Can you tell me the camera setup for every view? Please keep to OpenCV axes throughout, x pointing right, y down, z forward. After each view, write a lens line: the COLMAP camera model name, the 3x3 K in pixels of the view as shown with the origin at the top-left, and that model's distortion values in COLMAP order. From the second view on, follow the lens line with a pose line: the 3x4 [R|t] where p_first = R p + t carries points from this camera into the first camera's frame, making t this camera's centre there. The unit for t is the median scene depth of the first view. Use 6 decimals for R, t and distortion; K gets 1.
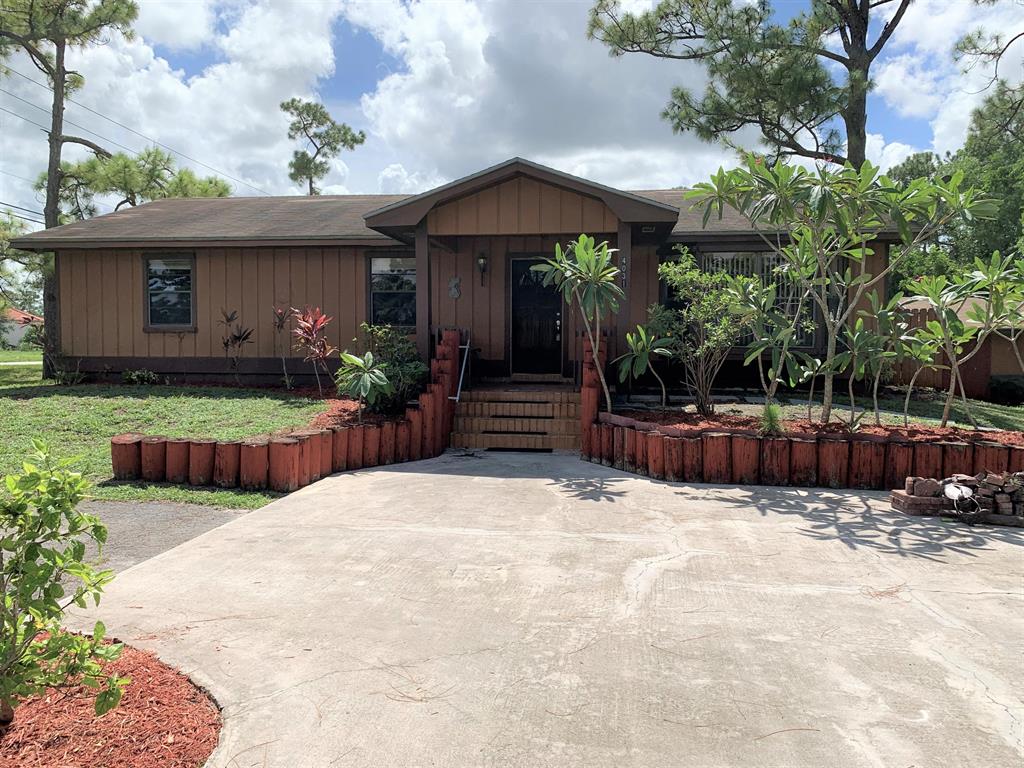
lens RADIAL K [[779.5, 0, 507.6], [0, 779.5, 376.8], [0, 0, 1]] dist [0.015412, 0.006124]
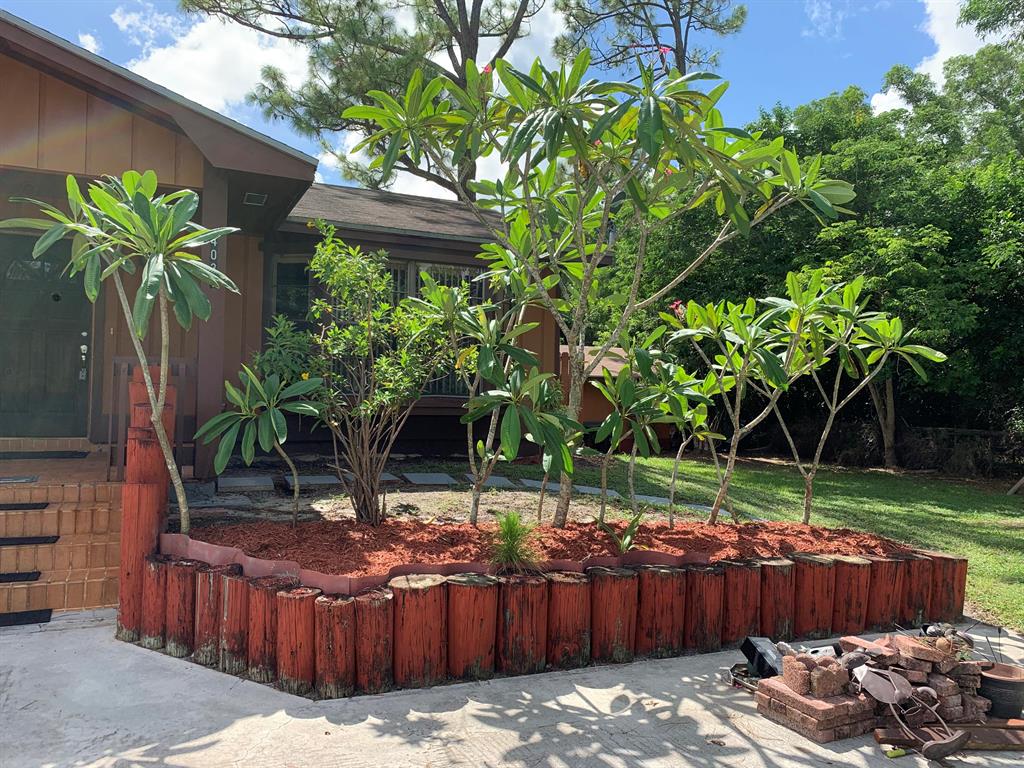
lens RADIAL K [[779.5, 0, 507.6], [0, 779.5, 376.8], [0, 0, 1]] dist [0.015412, 0.006124]
pose [[0.856804, 0.024523, 0.515059, 0.048928], [0.000666, 0.998815, -0.048664, -0.028147], [-0.515642, 0.042039, 0.855772, 0.470941]]
